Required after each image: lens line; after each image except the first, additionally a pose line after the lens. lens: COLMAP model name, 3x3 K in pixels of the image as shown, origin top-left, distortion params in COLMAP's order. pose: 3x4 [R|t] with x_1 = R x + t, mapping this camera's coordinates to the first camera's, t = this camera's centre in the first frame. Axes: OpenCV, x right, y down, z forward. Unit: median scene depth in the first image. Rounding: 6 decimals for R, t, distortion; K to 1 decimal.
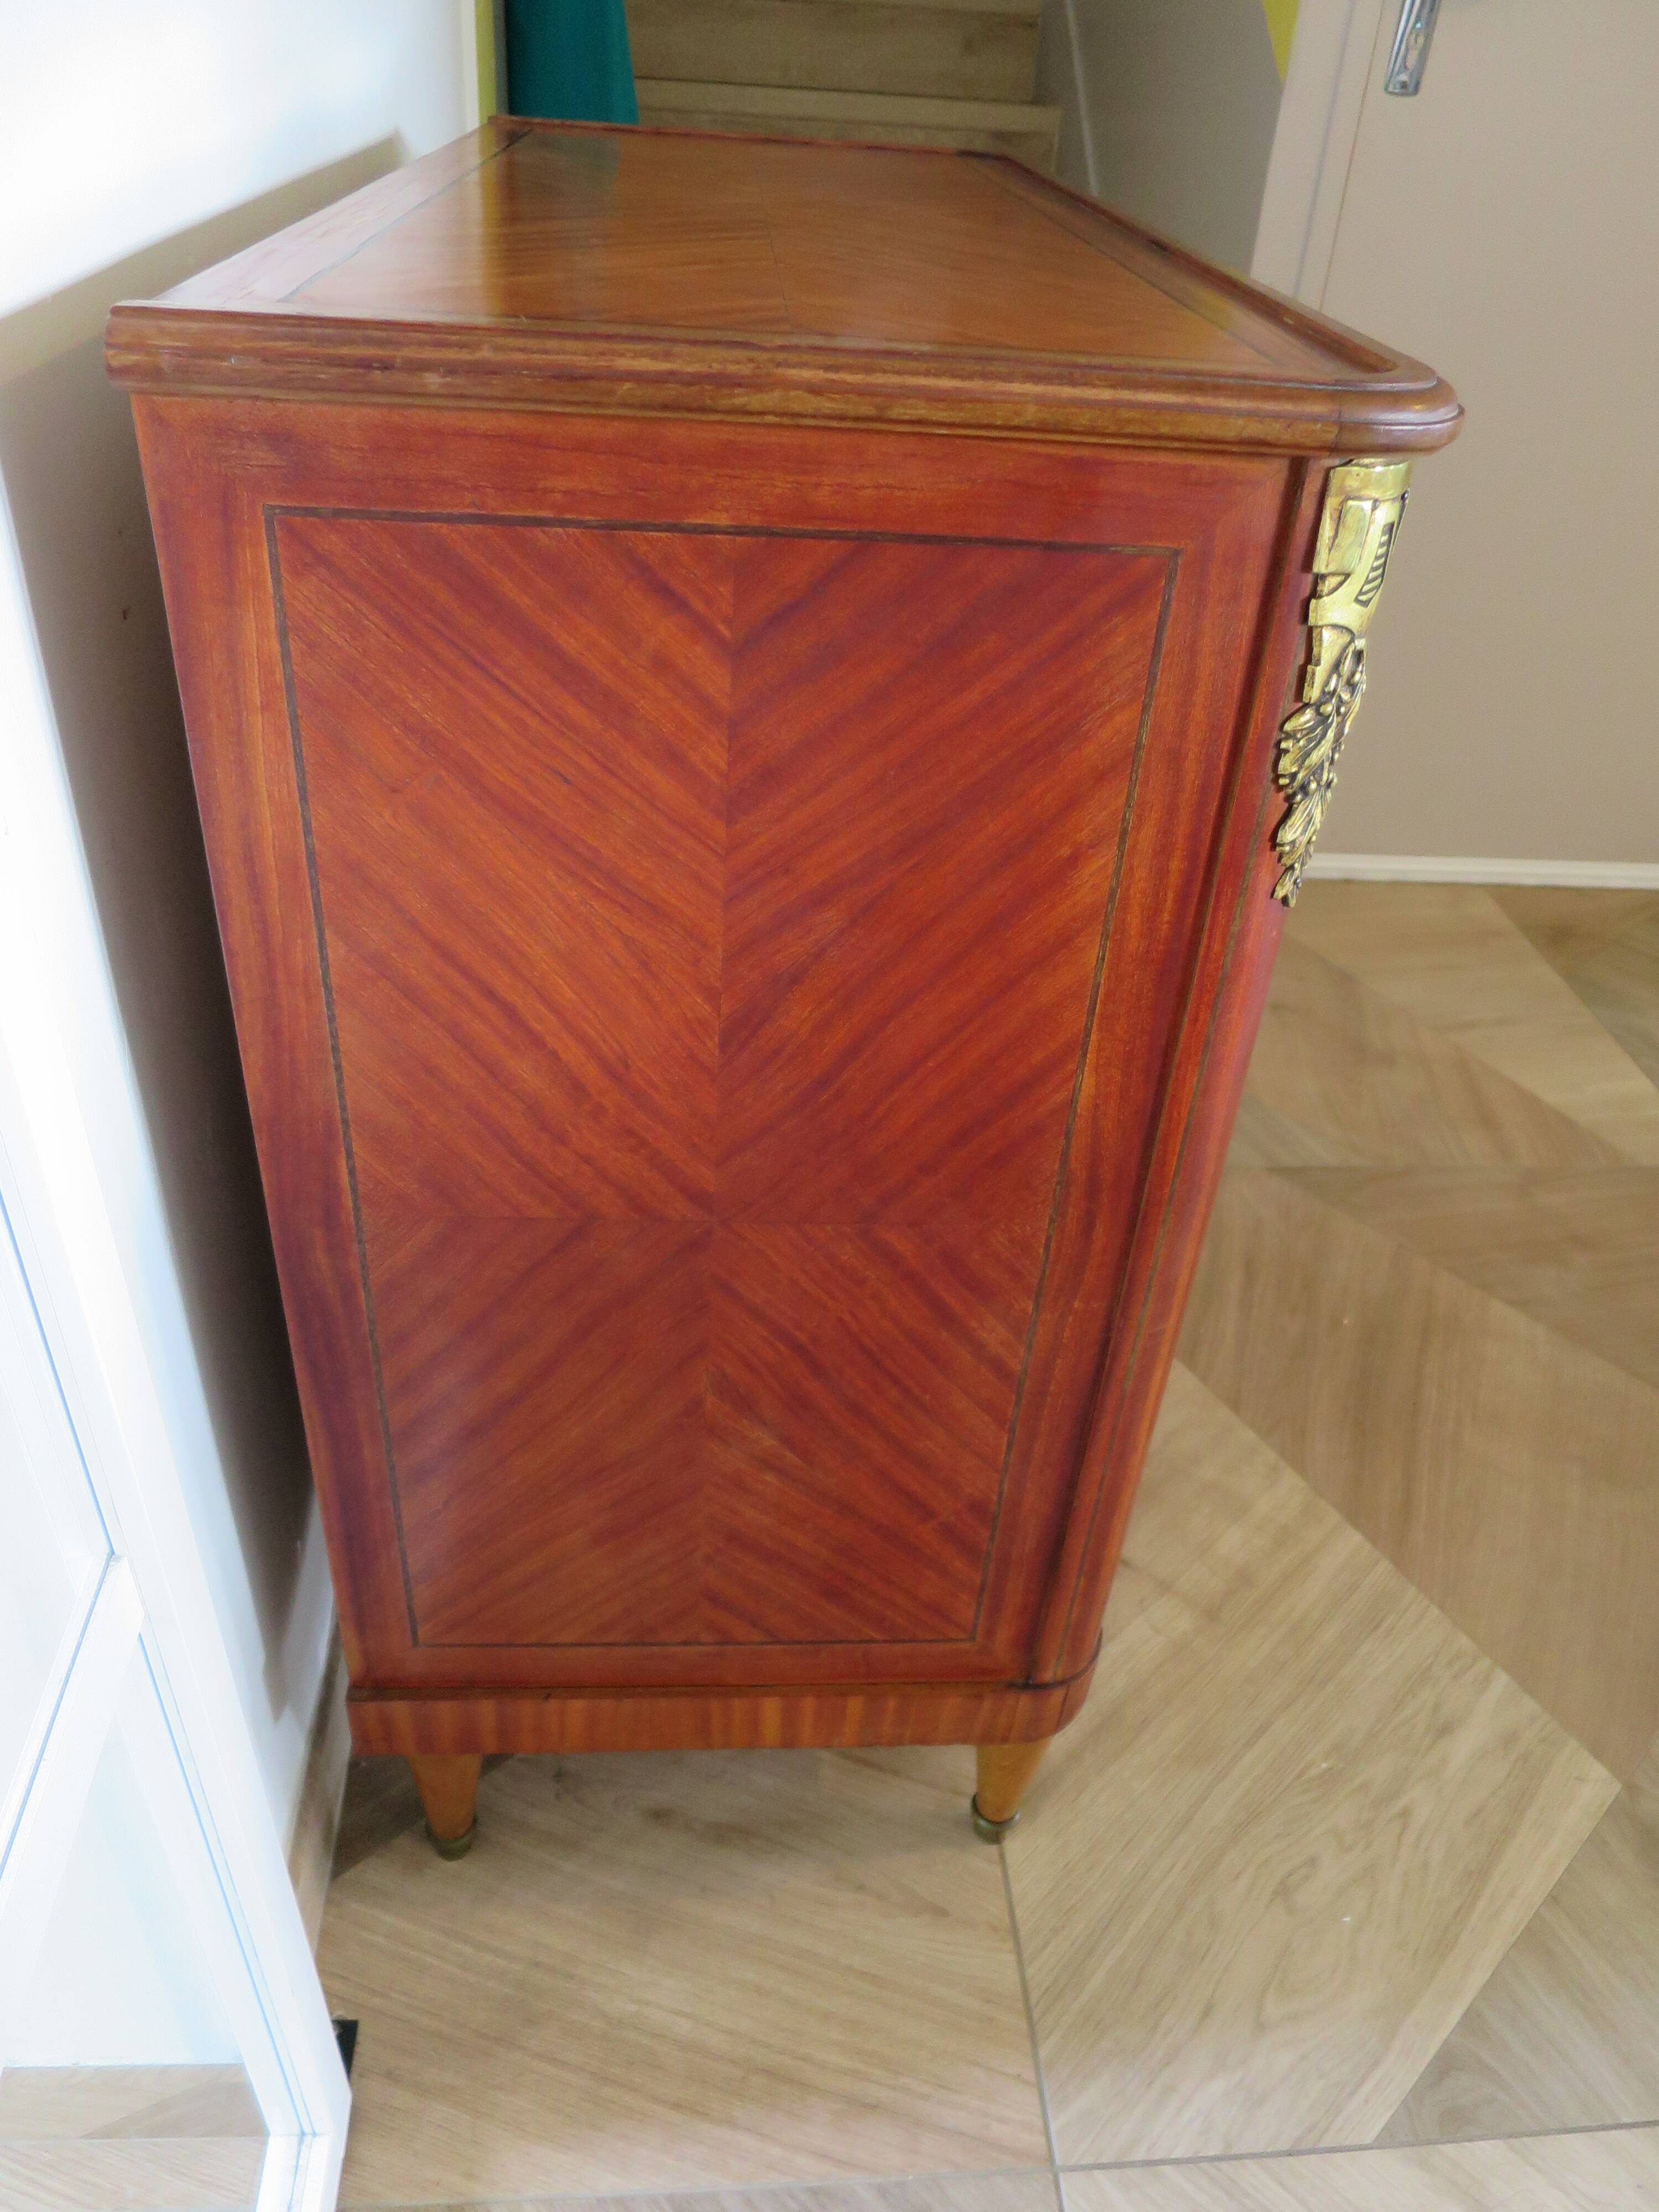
lens RADIAL K [[1596.0, 0, 833.0], [0, 1596.0, 1105.5], [0, 0, 1]] dist [-0.047881, 0.013443]
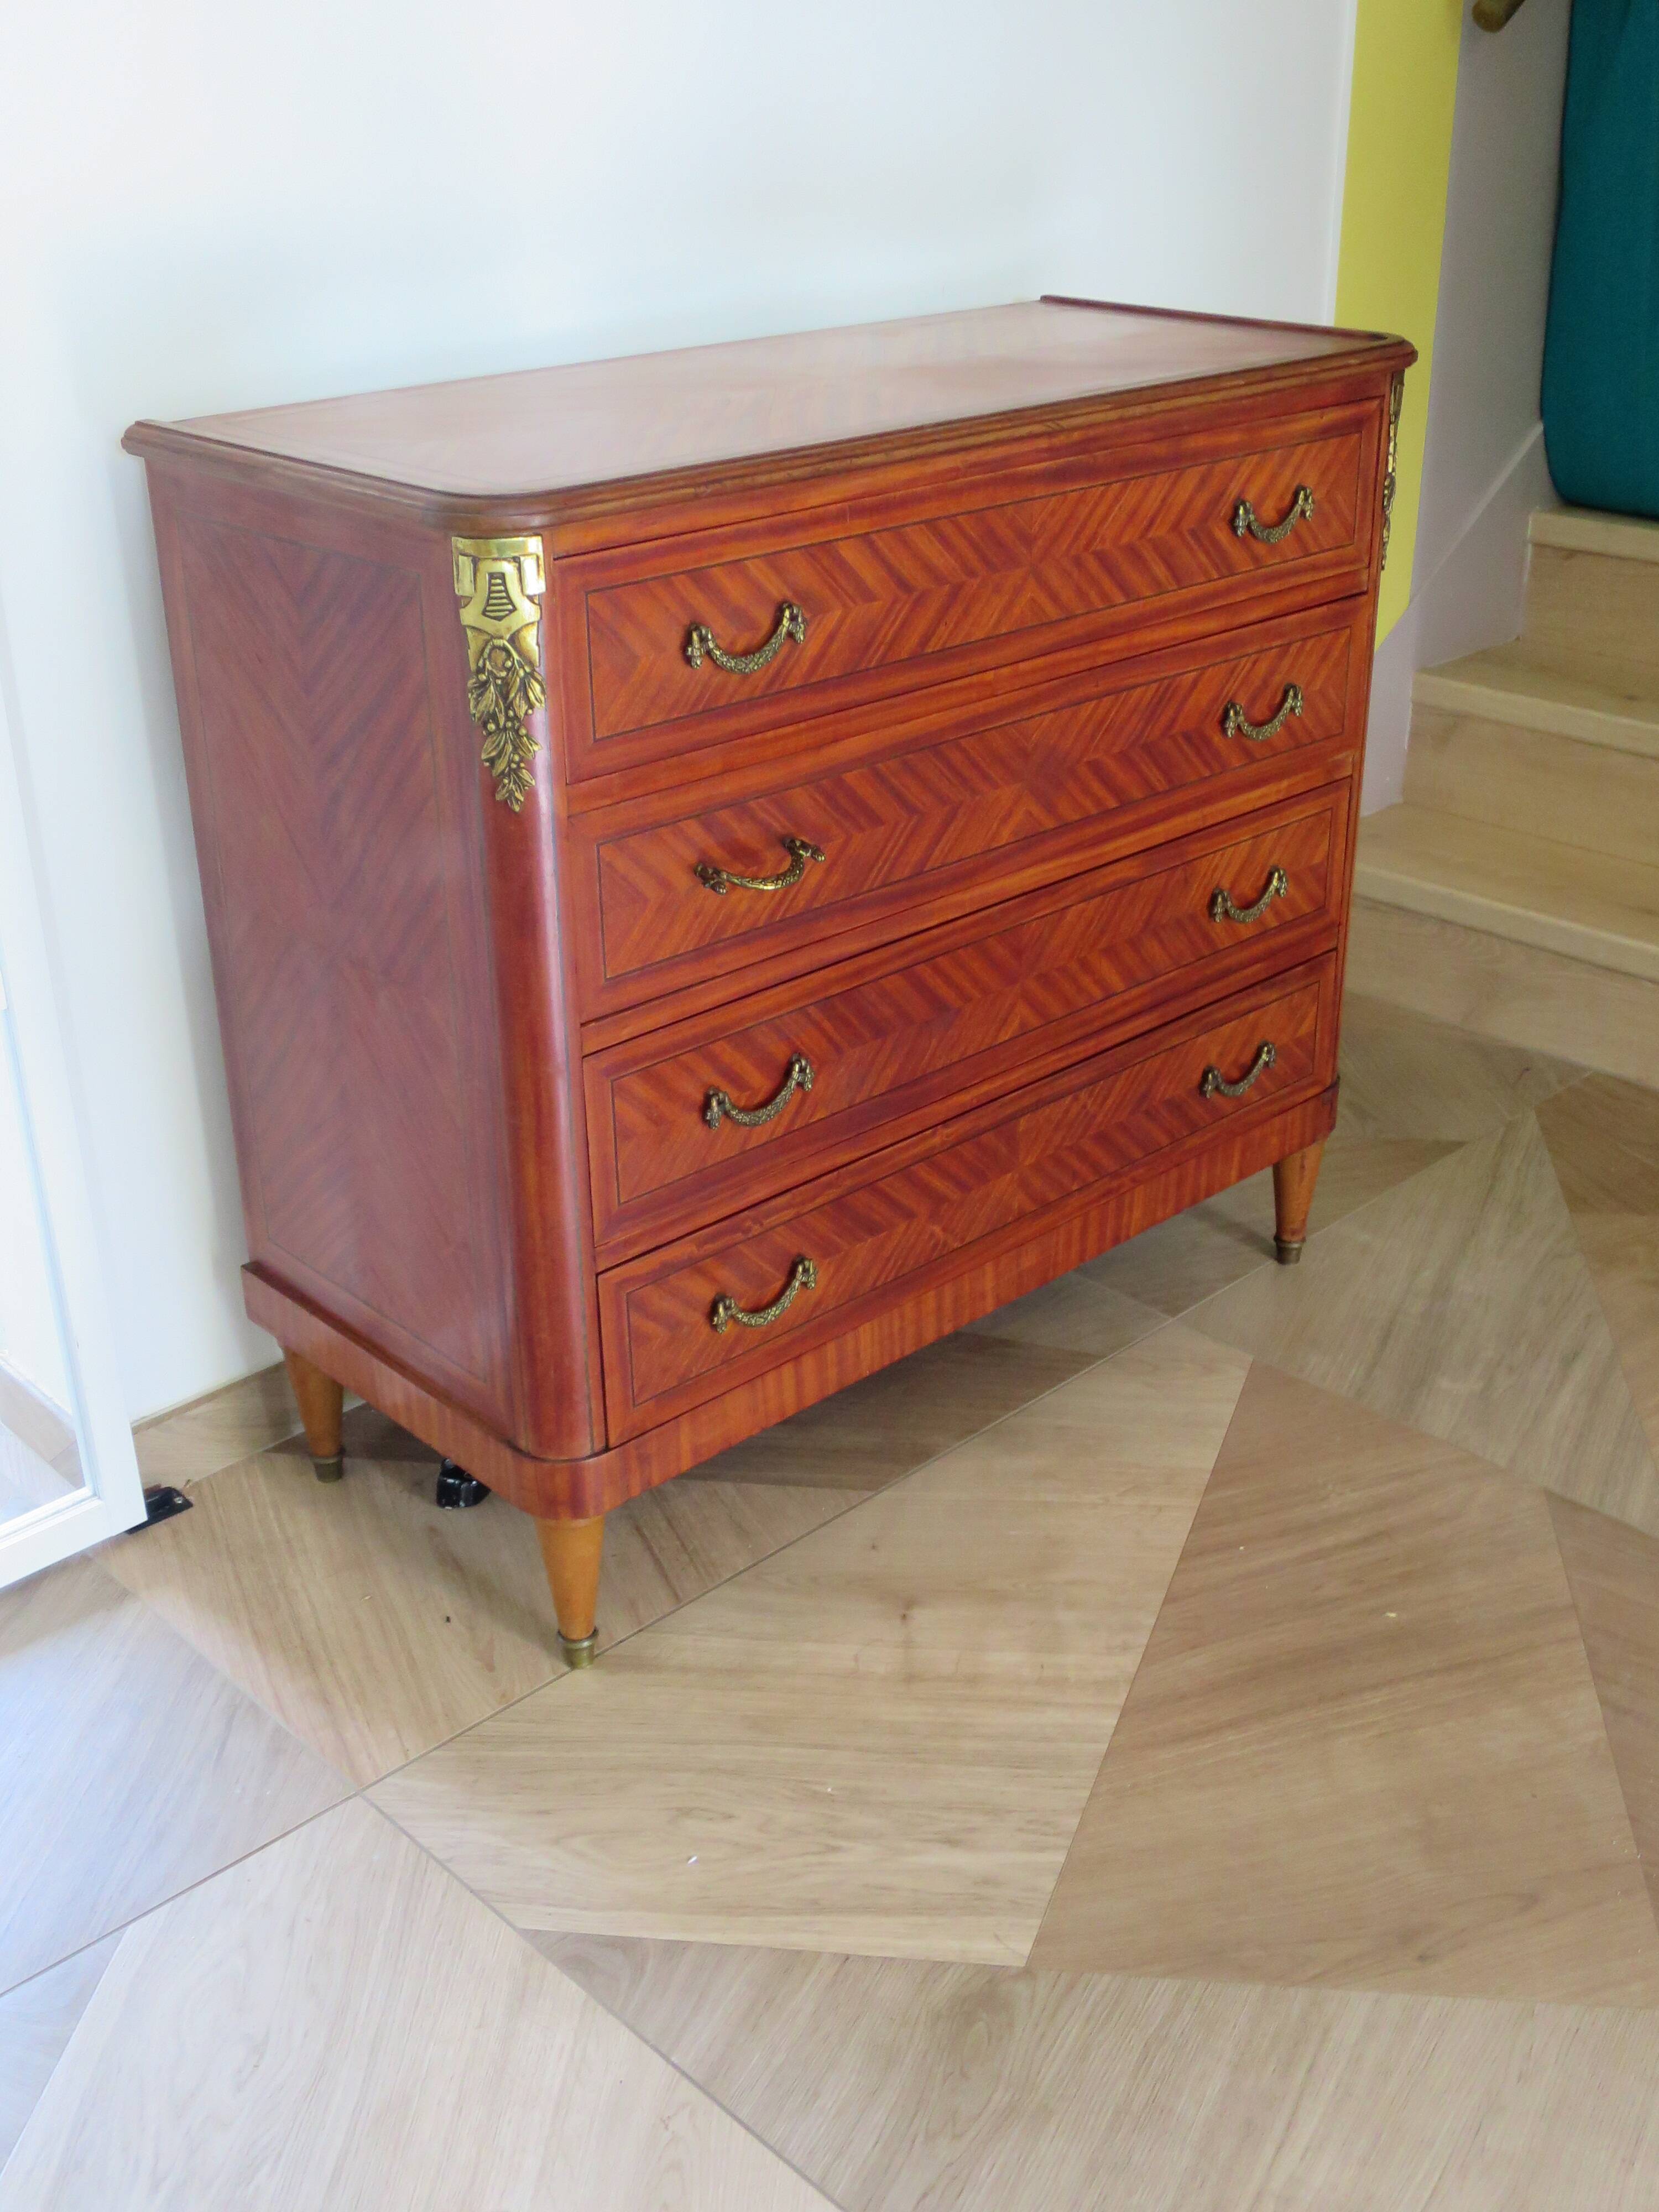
lens RADIAL K [[2341.8, 0, 833.0], [0, 2341.8, 1102.2], [0, 0, 1]] dist [-0.062612, 0.000000]
pose [[0.636613, 0.265910, -0.723889, 1.586644], [-0.396238, 0.918079, -0.011223, 0.029105], [0.661603, 0.293977, 0.689825, -0.216252]]
